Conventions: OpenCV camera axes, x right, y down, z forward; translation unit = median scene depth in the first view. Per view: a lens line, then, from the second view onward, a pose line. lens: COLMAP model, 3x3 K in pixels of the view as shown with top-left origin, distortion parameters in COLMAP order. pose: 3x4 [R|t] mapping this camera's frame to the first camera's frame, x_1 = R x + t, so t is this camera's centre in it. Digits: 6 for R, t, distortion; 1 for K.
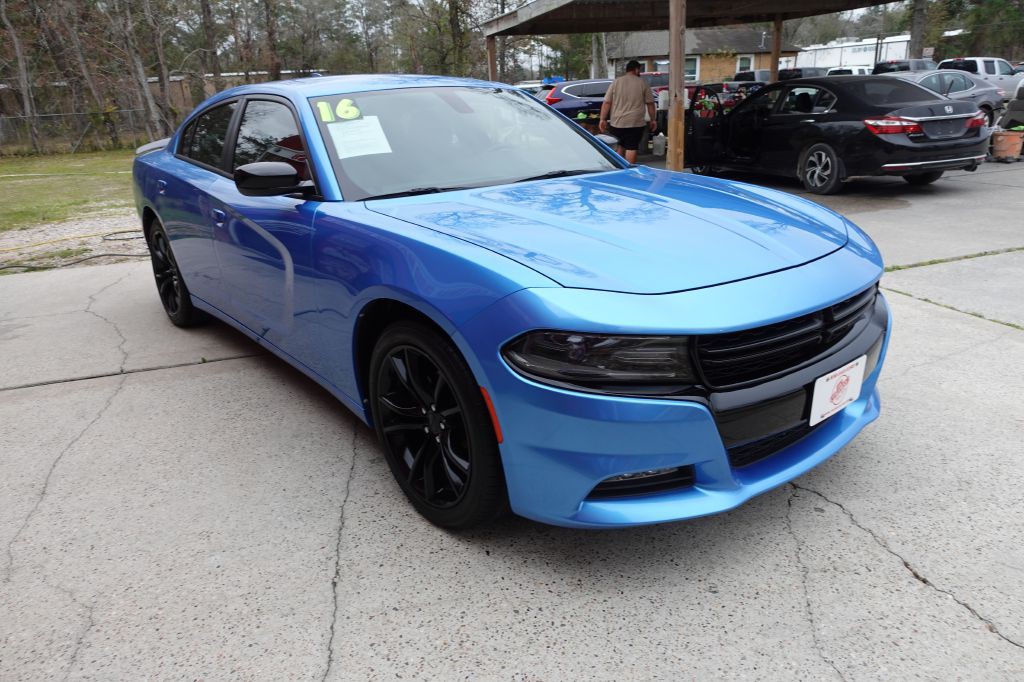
lens RADIAL K [[709.7, 0, 514.1], [0, 709.7, 338.7], [0, 0, 1]] dist [-0.001810, 0.003344]
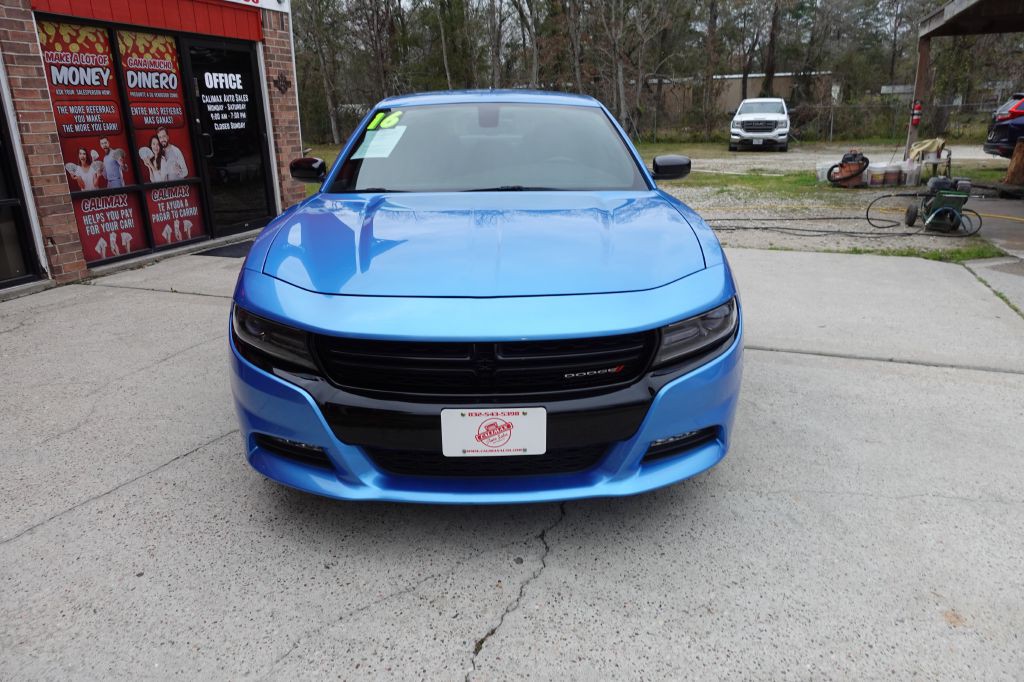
lens RADIAL K [[702.9, 0, 514.7], [0, 702.9, 342.9], [0, 0, 1]] dist [0.000917, 0.000782]
pose [[0.788083, 0.221883, -0.574189, 0.079800], [-0.218313, 0.972890, 0.076316, -0.010043], [0.575556, 0.065210, 0.815158, 0.018309]]
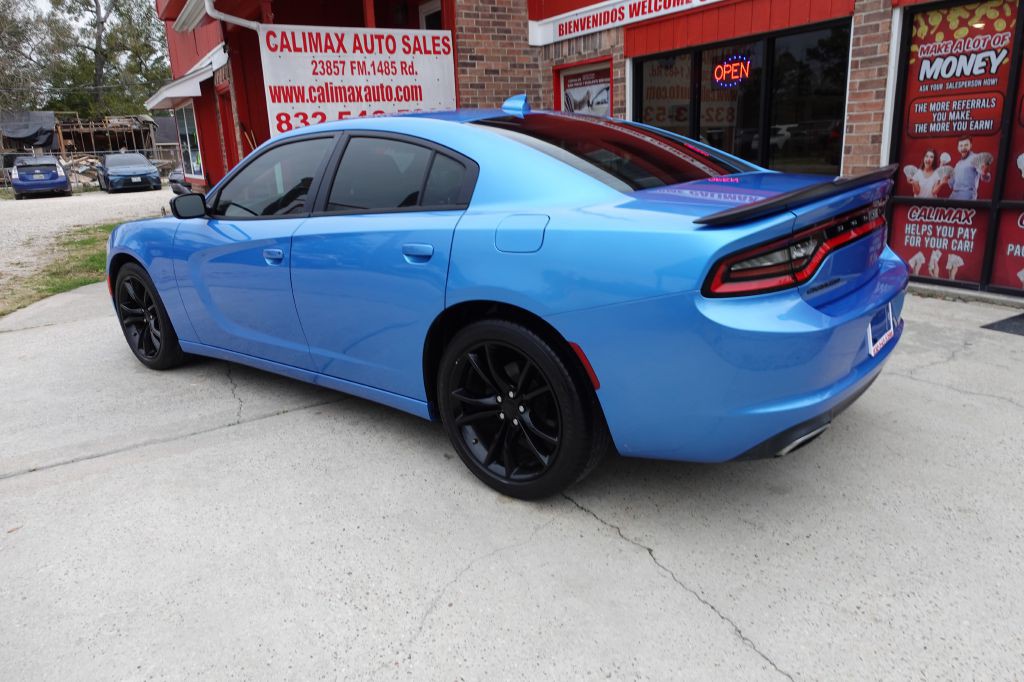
lens RADIAL K [[707.7, 0, 514.7], [0, 707.7, 338.1], [0, 0, 1]] dist [0.004764, 0.000249]
pose [[-0.976323, 0.135175, -0.168881, -0.016106], [0.015087, 0.821361, 0.570208, -0.095187], [0.215791, 0.554160, -0.803954, 0.281631]]
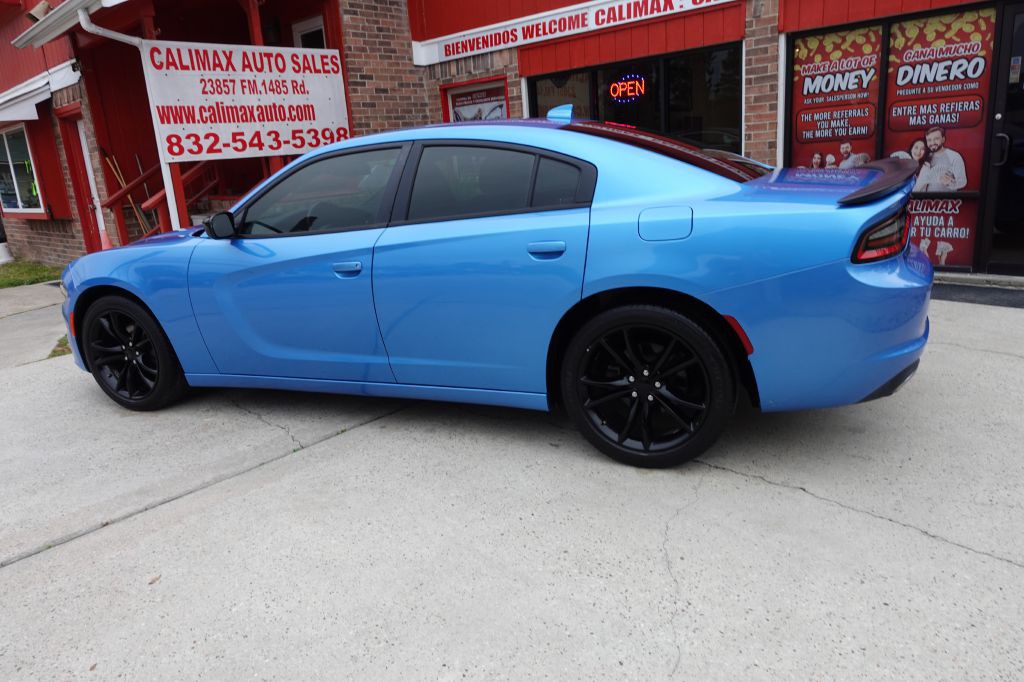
lens RADIAL K [[707.7, 0, 514.7], [0, 707.7, 338.8], [0, 0, 1]] dist [0.002680, -0.001380]
pose [[-0.882300, 0.218652, -0.416819, 0.029942], [-0.048358, 0.838759, 0.542352, -0.094275], [0.468197, 0.498673, -0.729463, 0.273204]]
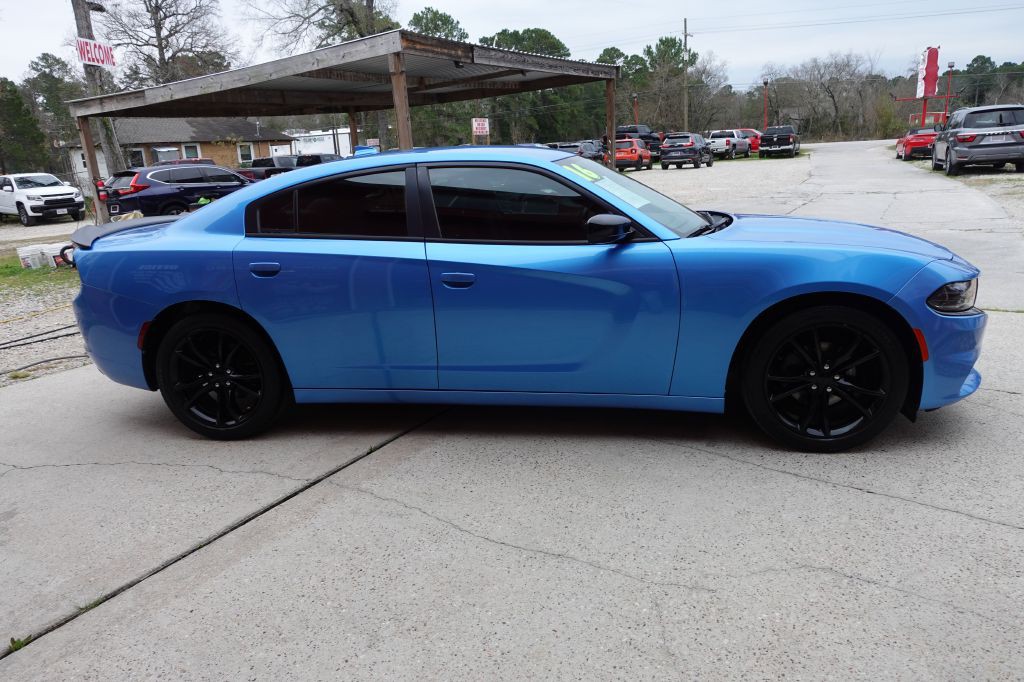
lens RADIAL K [[707.7, 0, 514.7], [0, 707.7, 338.8], [0, 0, 1]] dist [0.002680, -0.001380]
pose [[0.754849, -0.166081, 0.634523, -0.125135], [0.236222, 0.971330, -0.026780, -0.005639], [-0.611884, 0.170103, 0.772440, 0.023829]]
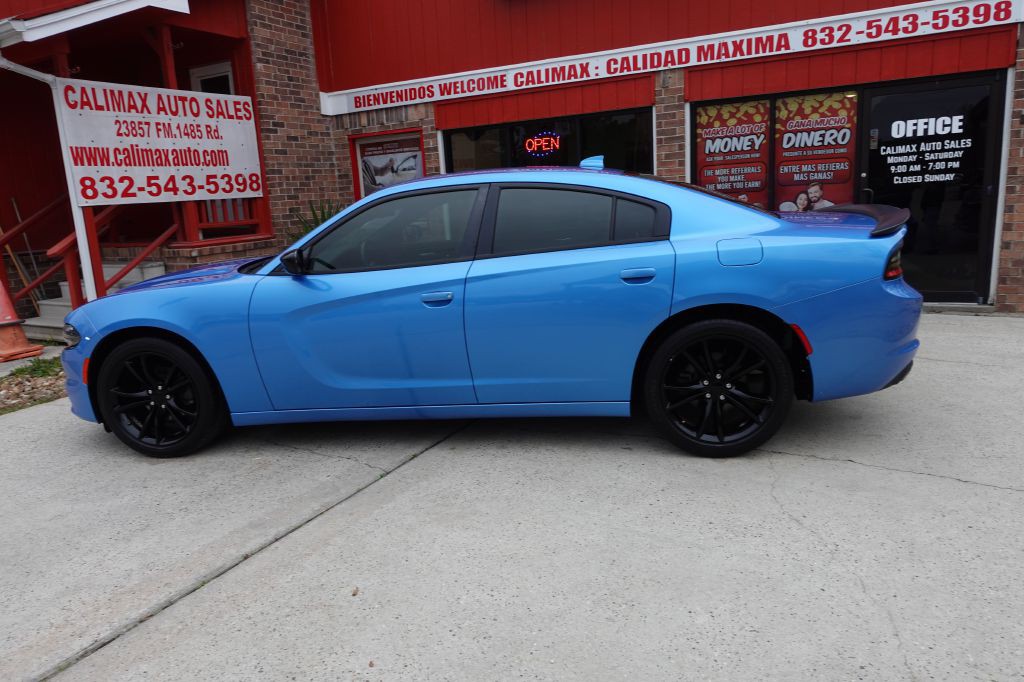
lens RADIAL K [[709.7, 0, 514.1], [0, 709.7, 338.7], [0, 0, 1]] dist [-0.001810, 0.003344]
pose [[-0.739773, 0.218851, -0.636271, 0.076578], [-0.133885, 0.878839, 0.457949, -0.092702], [0.659402, 0.423965, -0.620840, 0.259256]]
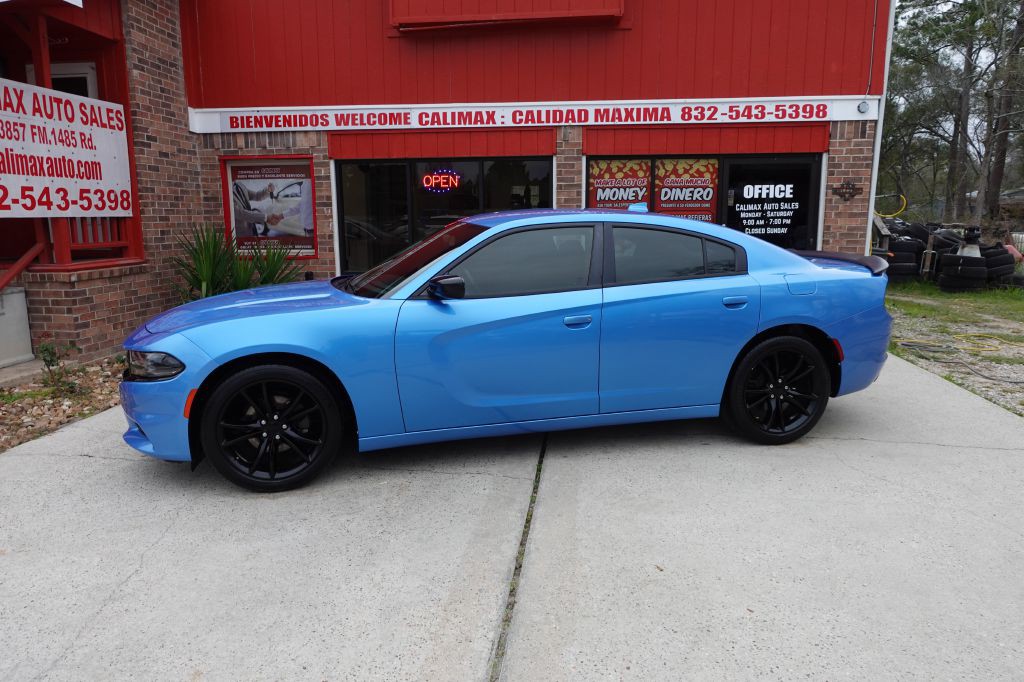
lens RADIAL K [[709.7, 0, 514.1], [0, 709.7, 338.7], [0, 0, 1]] dist [-0.001810, 0.003344]
pose [[-0.430379, 0.196969, -0.880896, 0.139153], [-0.271462, 0.902479, 0.334423, -0.079984], [0.860861, 0.383059, -0.334939, 0.205050]]
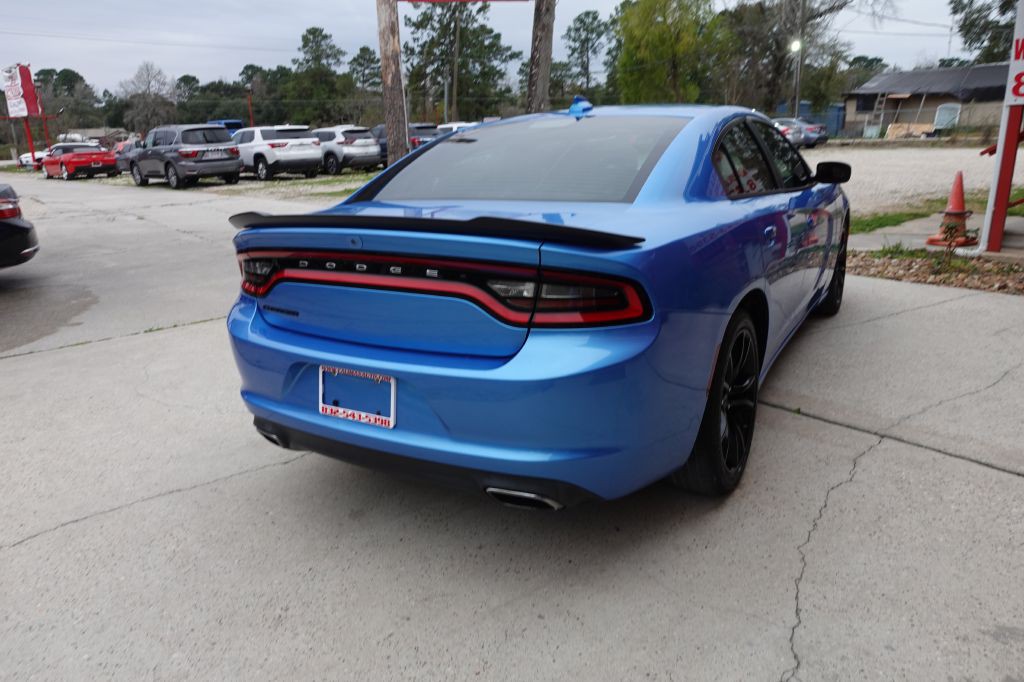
lens RADIAL K [[702.9, 0, 514.7], [0, 702.9, 342.9], [0, 0, 1]] dist [0.000917, 0.000782]
pose [[-0.342651, -0.216437, 0.914191, -0.160402], [0.356187, 0.870518, 0.339601, -0.067632], [-0.869322, 0.441988, -0.221192, 0.213226]]
